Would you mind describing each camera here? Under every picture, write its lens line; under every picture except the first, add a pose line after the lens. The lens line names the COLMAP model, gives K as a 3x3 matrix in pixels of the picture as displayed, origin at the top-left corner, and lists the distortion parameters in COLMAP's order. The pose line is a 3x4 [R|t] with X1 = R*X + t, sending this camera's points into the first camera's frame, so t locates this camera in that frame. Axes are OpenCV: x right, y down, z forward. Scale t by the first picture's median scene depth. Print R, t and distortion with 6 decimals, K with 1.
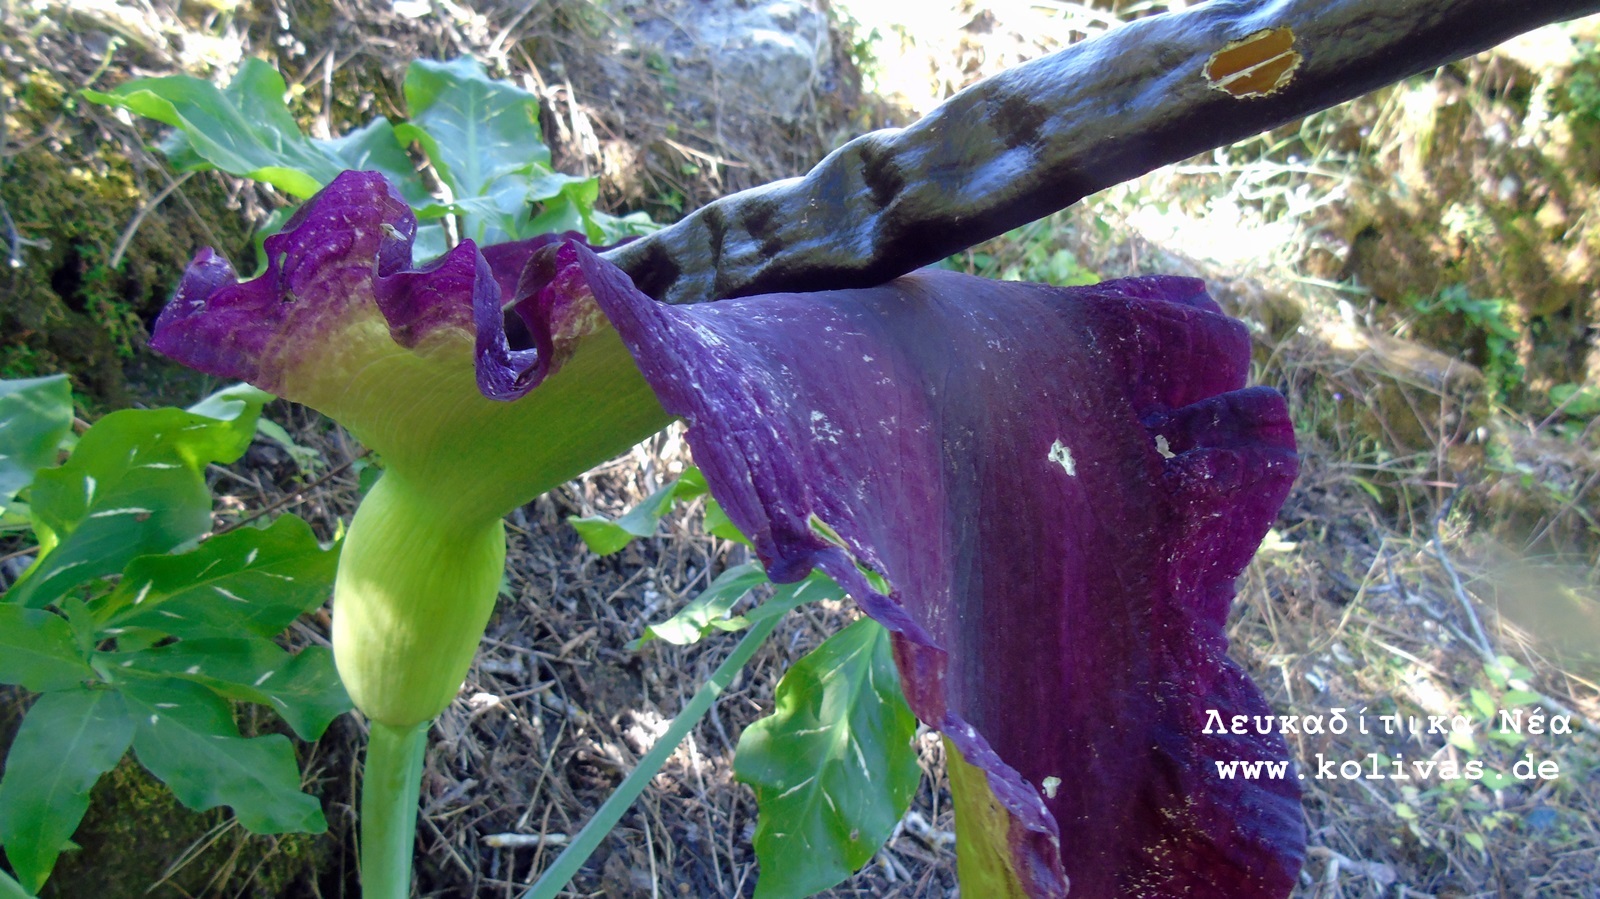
lens RADIAL K [[1203.8, 0, 795.2], [0, 1203.8, 452.1], [0, 0, 1]] dist [-0.026845, 0.021882]
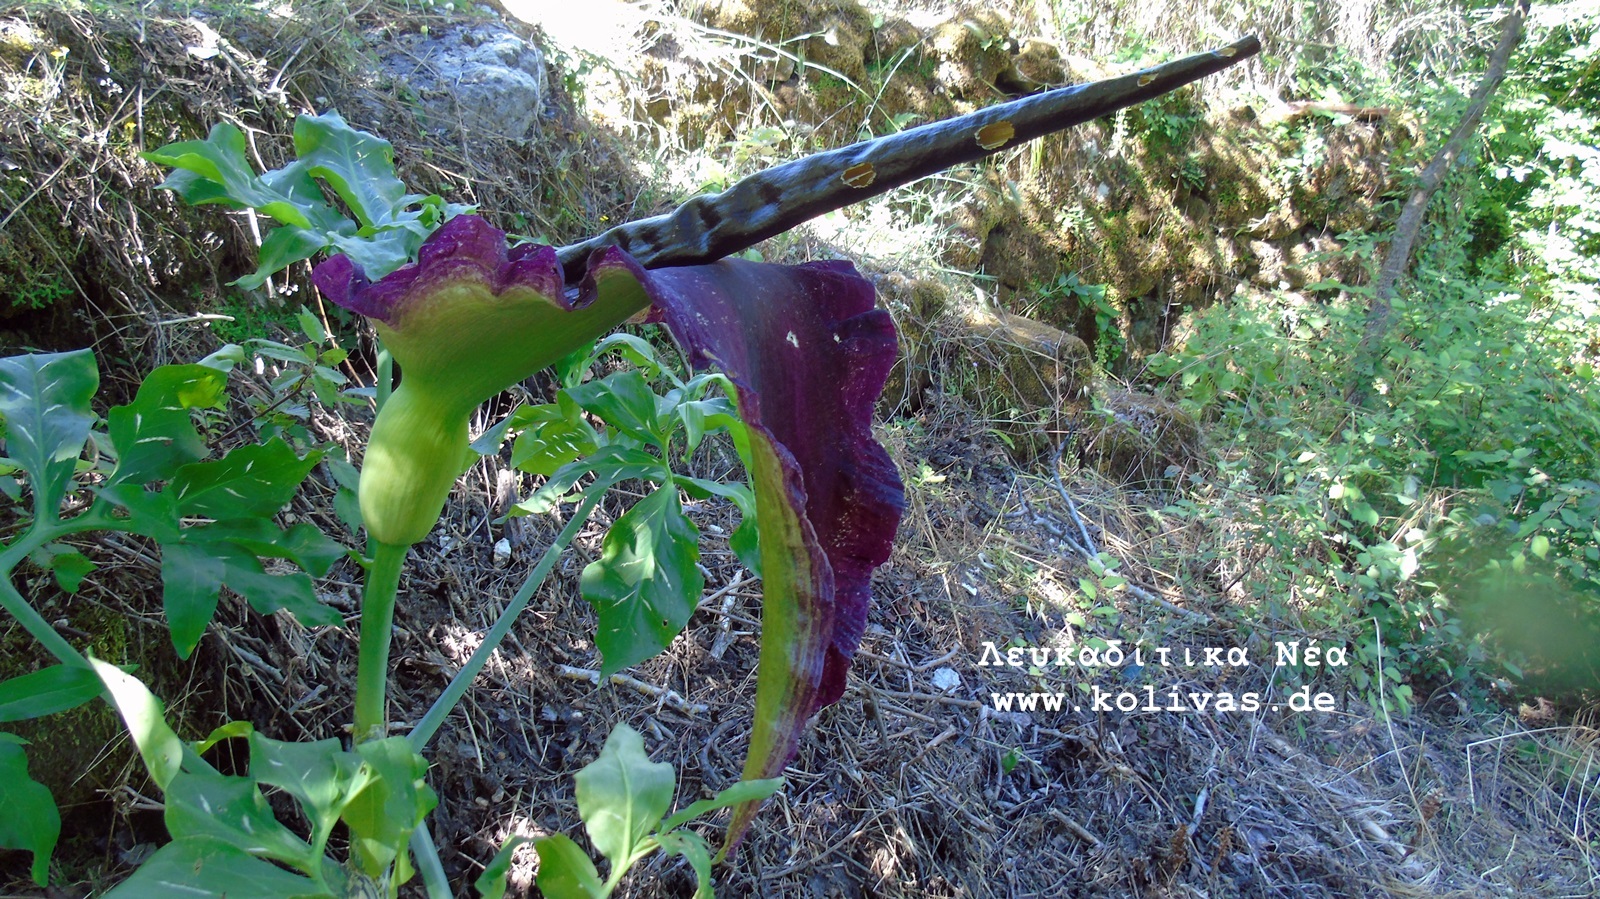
lens RADIAL K [[1203.8, 0, 803.0], [0, 1203.8, 455.6], [0, 0, 1]] dist [-0.026845, 0.021882]
pose [[0.963773, -0.061348, 0.259574, -0.071195], [0.061141, 0.998090, 0.008880, 0.040688], [-0.259623, 0.007312, 0.965682, -0.234360]]
